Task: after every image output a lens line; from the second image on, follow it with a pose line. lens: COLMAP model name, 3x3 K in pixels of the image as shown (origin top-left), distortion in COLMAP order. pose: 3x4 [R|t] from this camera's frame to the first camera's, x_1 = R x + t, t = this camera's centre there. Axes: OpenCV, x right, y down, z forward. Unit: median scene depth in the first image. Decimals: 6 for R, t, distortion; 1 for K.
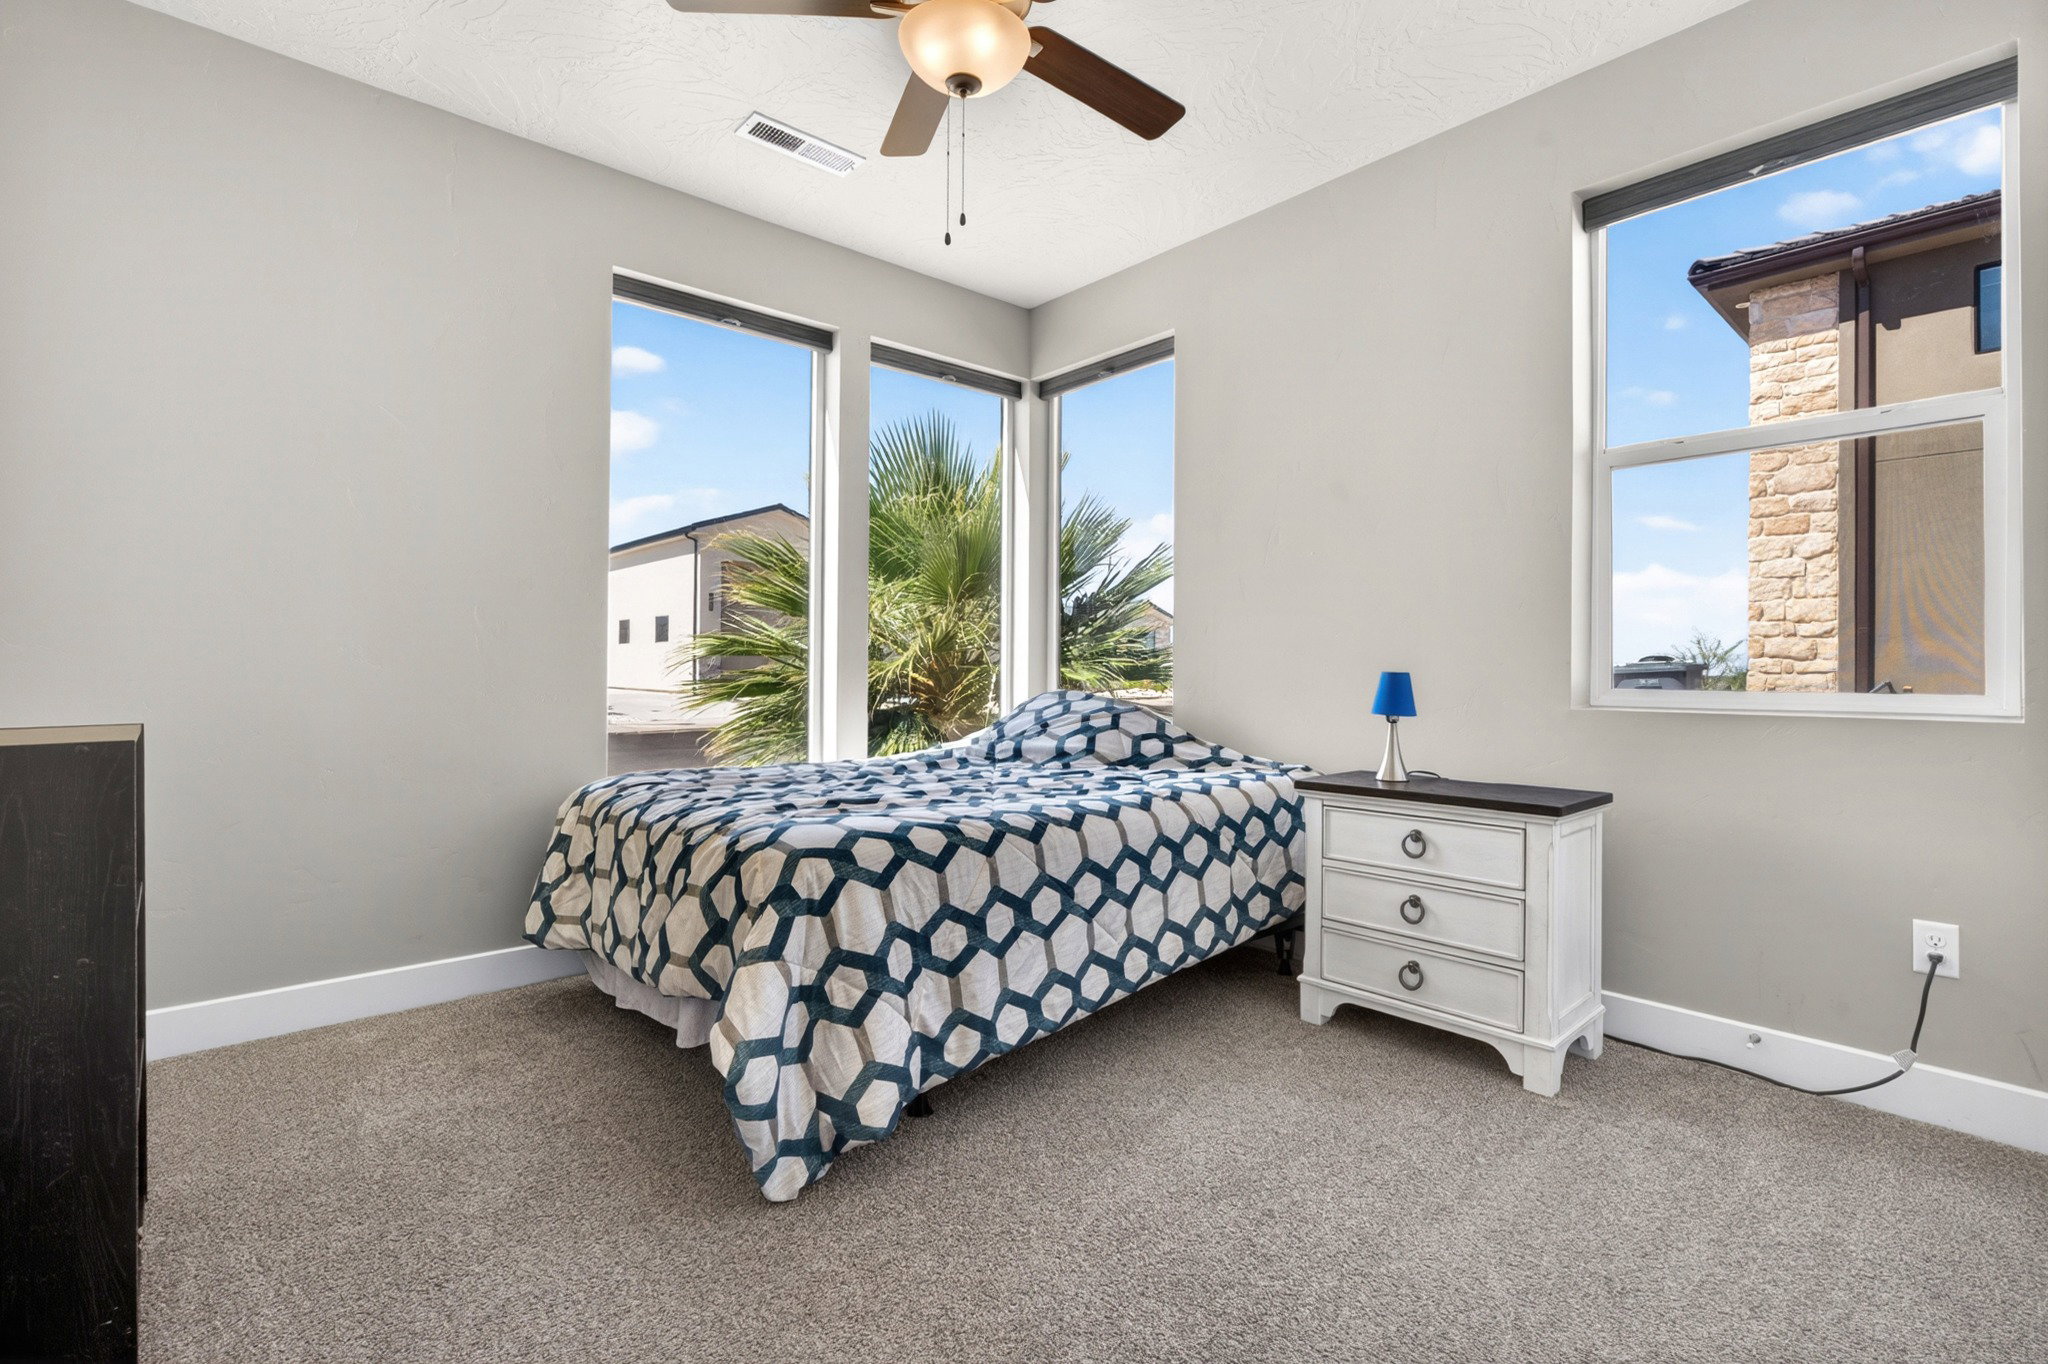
lens RADIAL K [[916.0, 0, 1024.2], [0, 916.0, 677.2], [0, 0, 1]] dist [-0.009519, 0.002967]
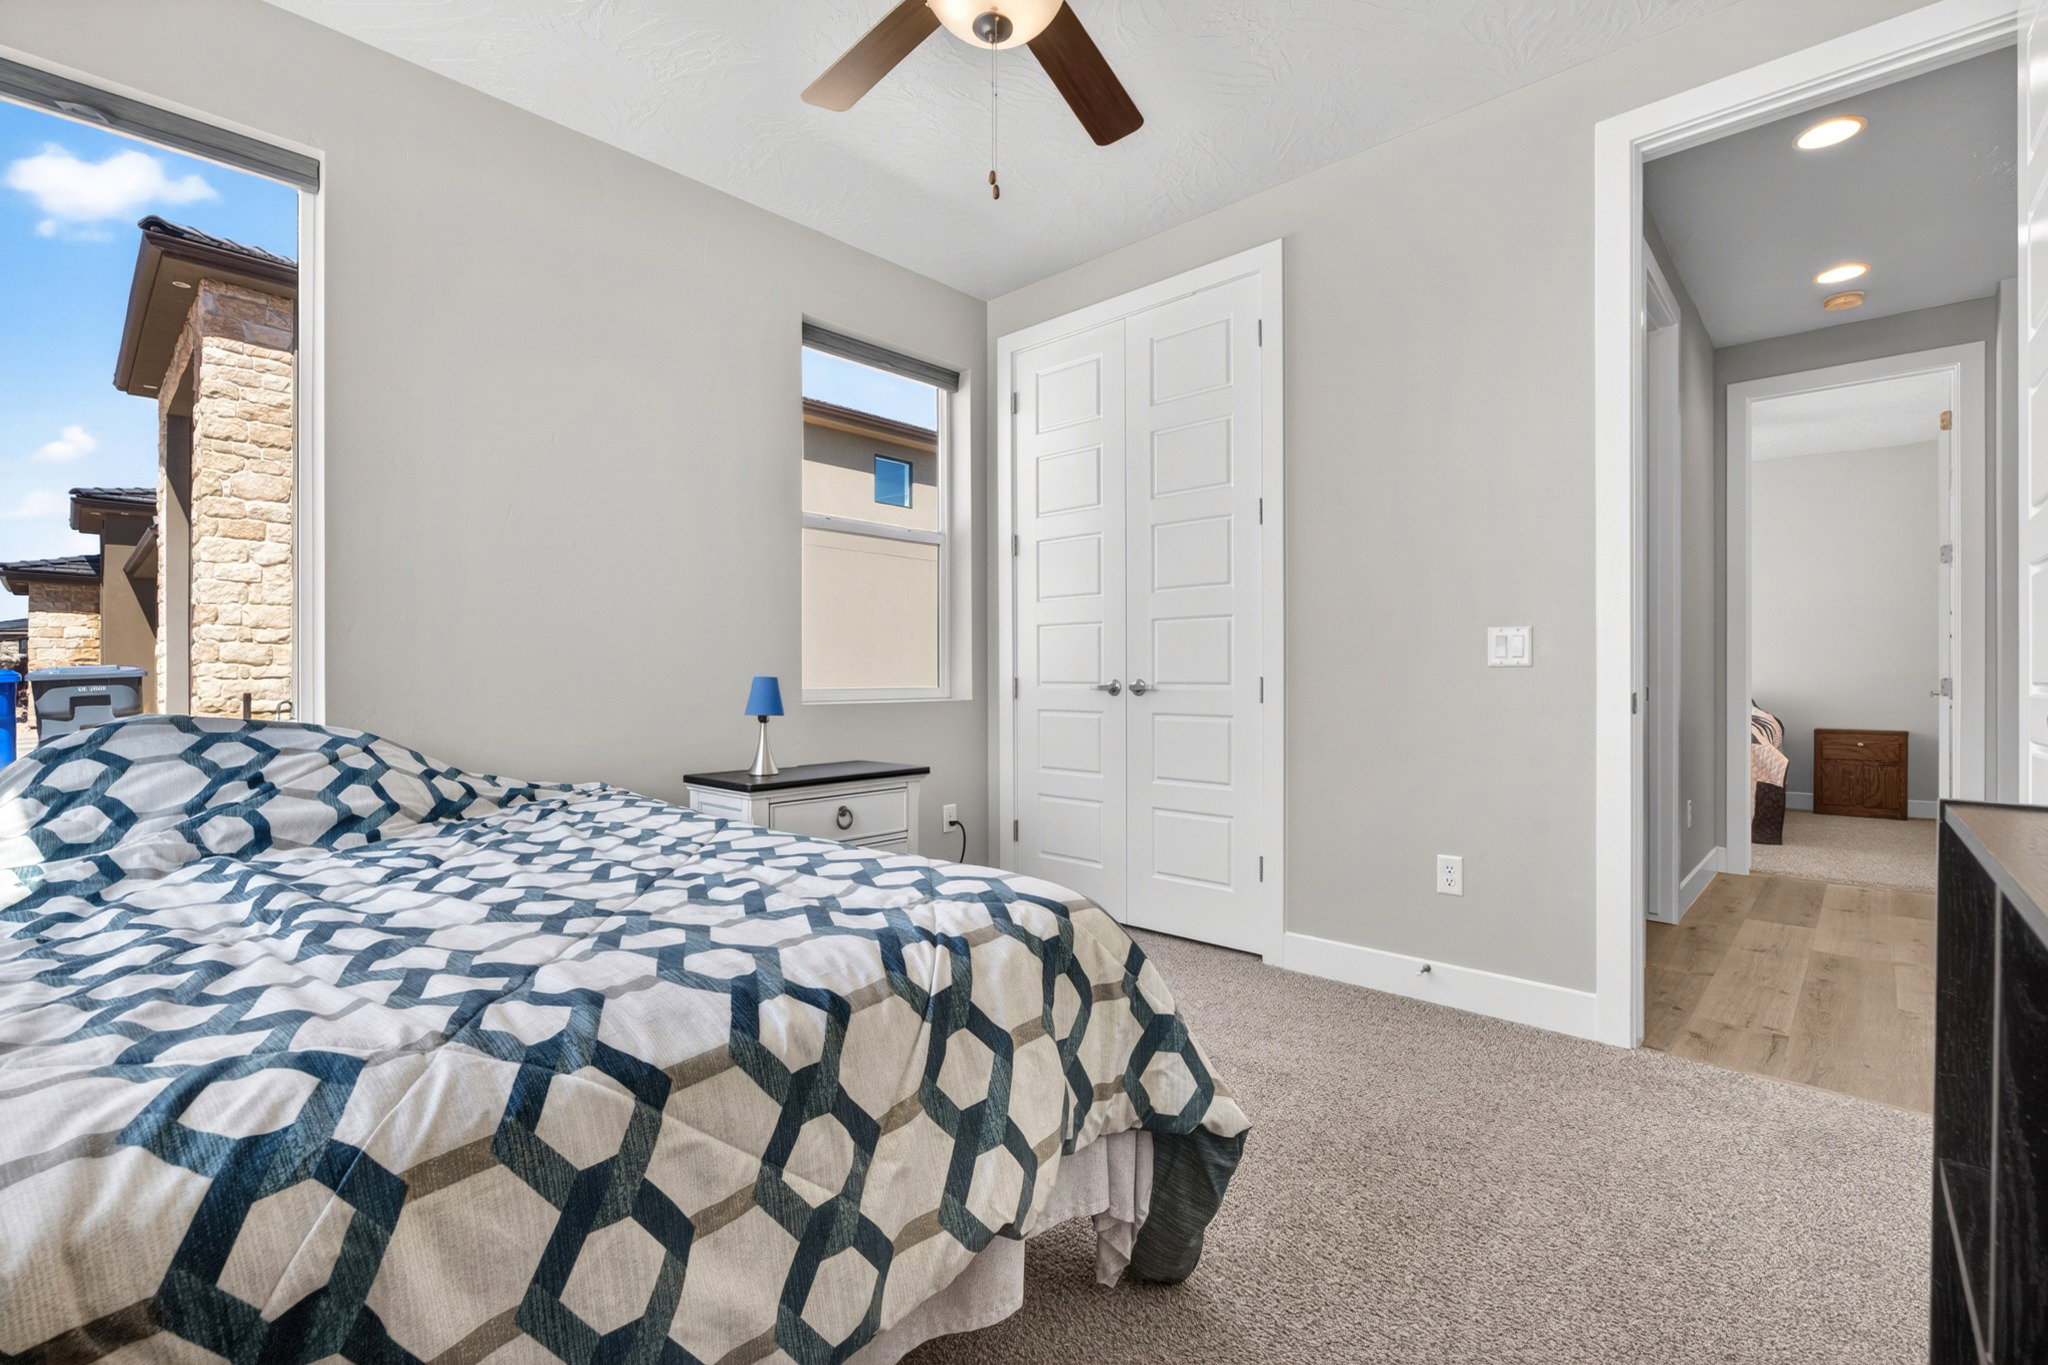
lens RADIAL K [[916.0, 0, 1022.2], [0, 916.0, 678.1], [0, 0, 1]] dist [-0.009519, 0.002967]
pose [[-0.106166, -0.002292, 0.994346, -0.245127], [0.006251, 0.999976, 0.002973, -0.002508], [-0.994329, 0.006531, -0.106149, 0.261998]]
